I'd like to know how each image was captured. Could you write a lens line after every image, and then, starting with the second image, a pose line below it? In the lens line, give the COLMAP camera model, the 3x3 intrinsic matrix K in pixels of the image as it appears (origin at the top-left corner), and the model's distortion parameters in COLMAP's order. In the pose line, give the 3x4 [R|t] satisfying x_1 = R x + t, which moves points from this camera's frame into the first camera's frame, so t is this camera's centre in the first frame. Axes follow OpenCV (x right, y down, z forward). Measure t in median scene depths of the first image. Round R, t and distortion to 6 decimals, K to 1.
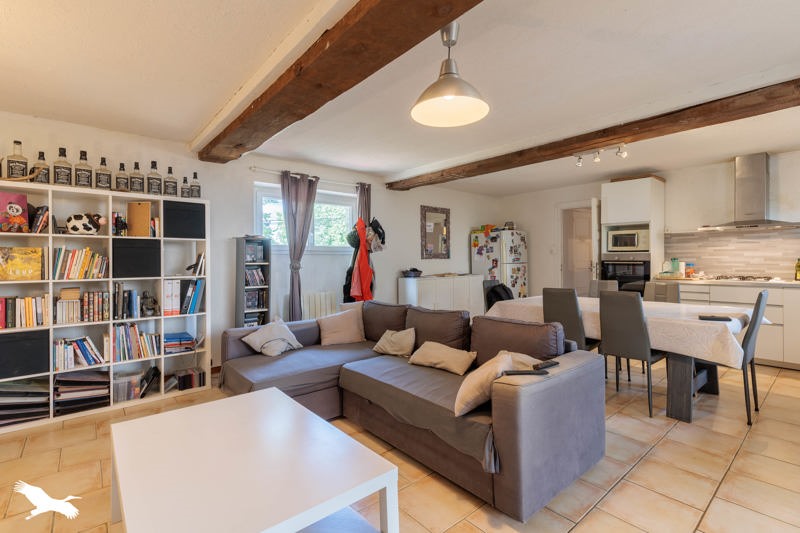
lens RADIAL K [[370.8, 0, 400.0], [0, 370.8, 266.5], [0, 0, 1]] dist [0.001814, 0.000154]
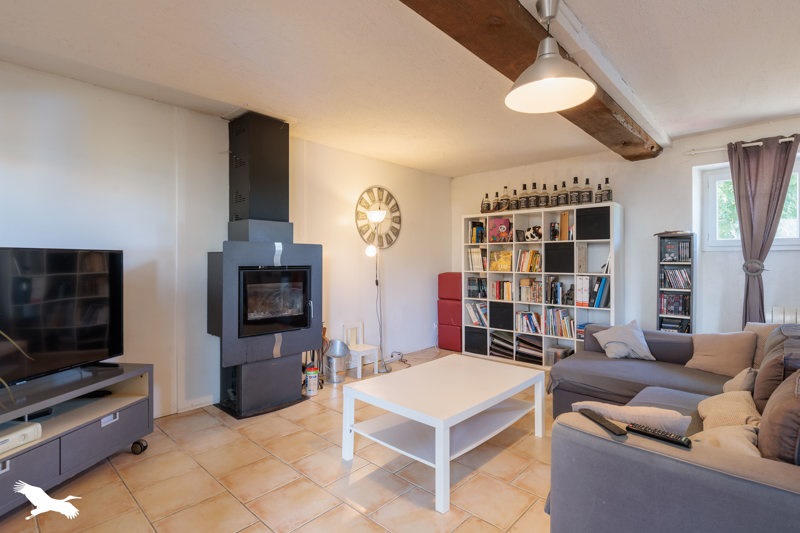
lens RADIAL K [[395.3, 0, 400.0], [0, 395.3, 266.5], [0, 0, 1]] dist [0.001081, 0.000313]
pose [[0.108714, 0.021185, -0.993847, 0.606016], [-0.017422, 0.999660, 0.019403, -0.008487], [0.993920, 0.015205, 0.109046, 0.318488]]
